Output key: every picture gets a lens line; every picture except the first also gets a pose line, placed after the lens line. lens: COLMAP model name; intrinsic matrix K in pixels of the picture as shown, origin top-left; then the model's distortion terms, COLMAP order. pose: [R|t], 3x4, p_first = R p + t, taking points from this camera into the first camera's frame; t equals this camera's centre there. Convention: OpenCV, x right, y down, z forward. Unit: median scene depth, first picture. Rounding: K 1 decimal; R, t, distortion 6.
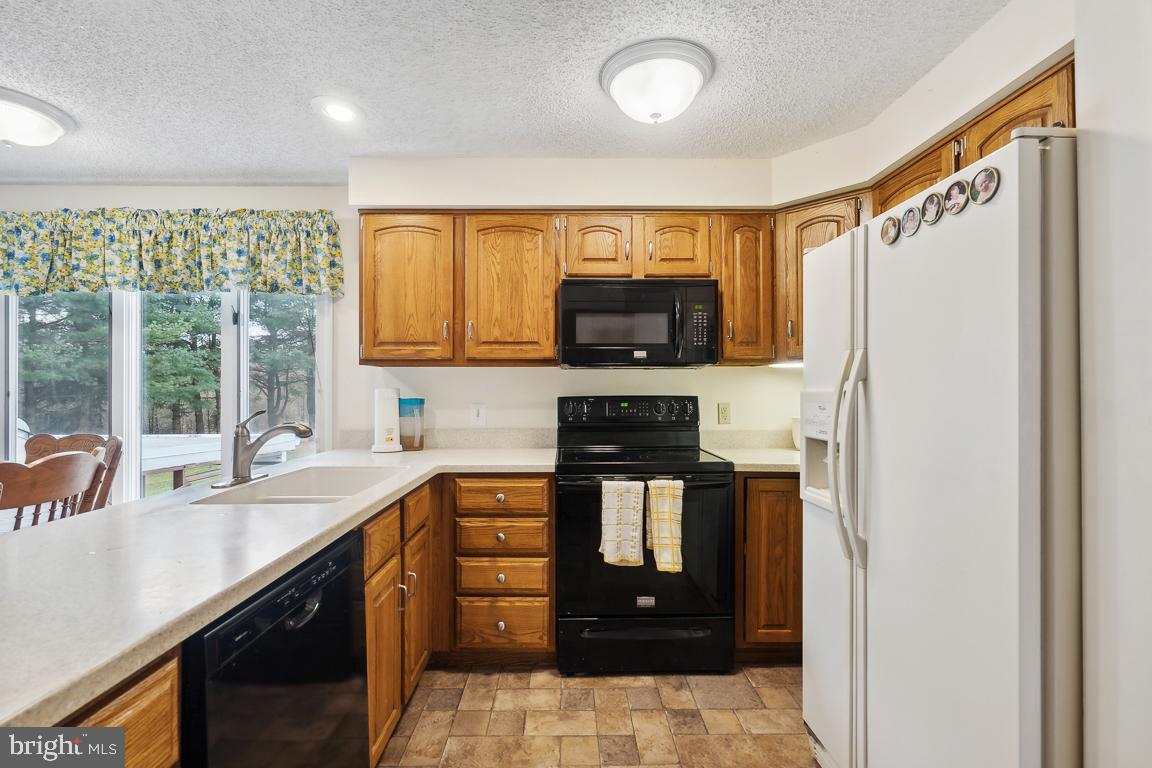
lens RADIAL K [[534.3, 0, 570.5], [0, 534.3, 388.5], [0, 0, 1]] dist [-0.000011, 0.001087]
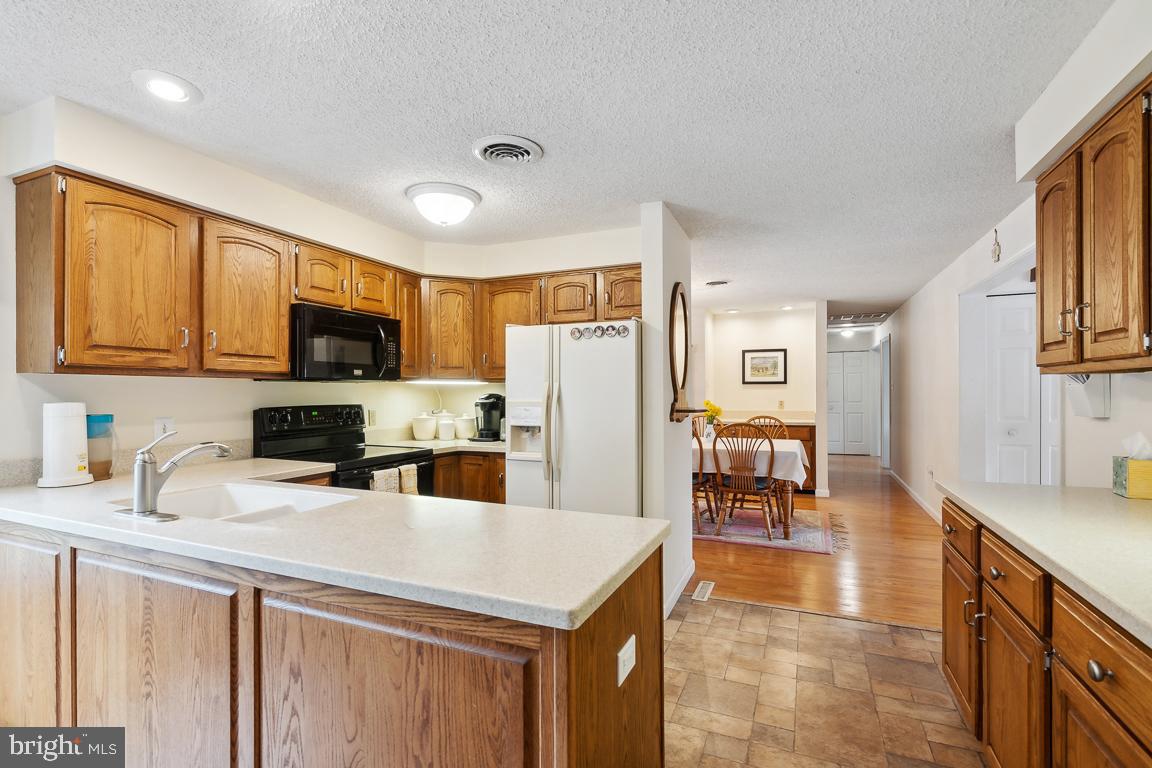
lens RADIAL K [[534.3, 0, 572.8], [0, 534.3, 389.9], [0, 0, 1]] dist [-0.000011, 0.001087]
pose [[0.406961, 0.004858, 0.913433, -0.791079], [-0.003529, 0.999987, -0.003746, -0.019314], [-0.913439, -0.001699, 0.406972, 0.027698]]
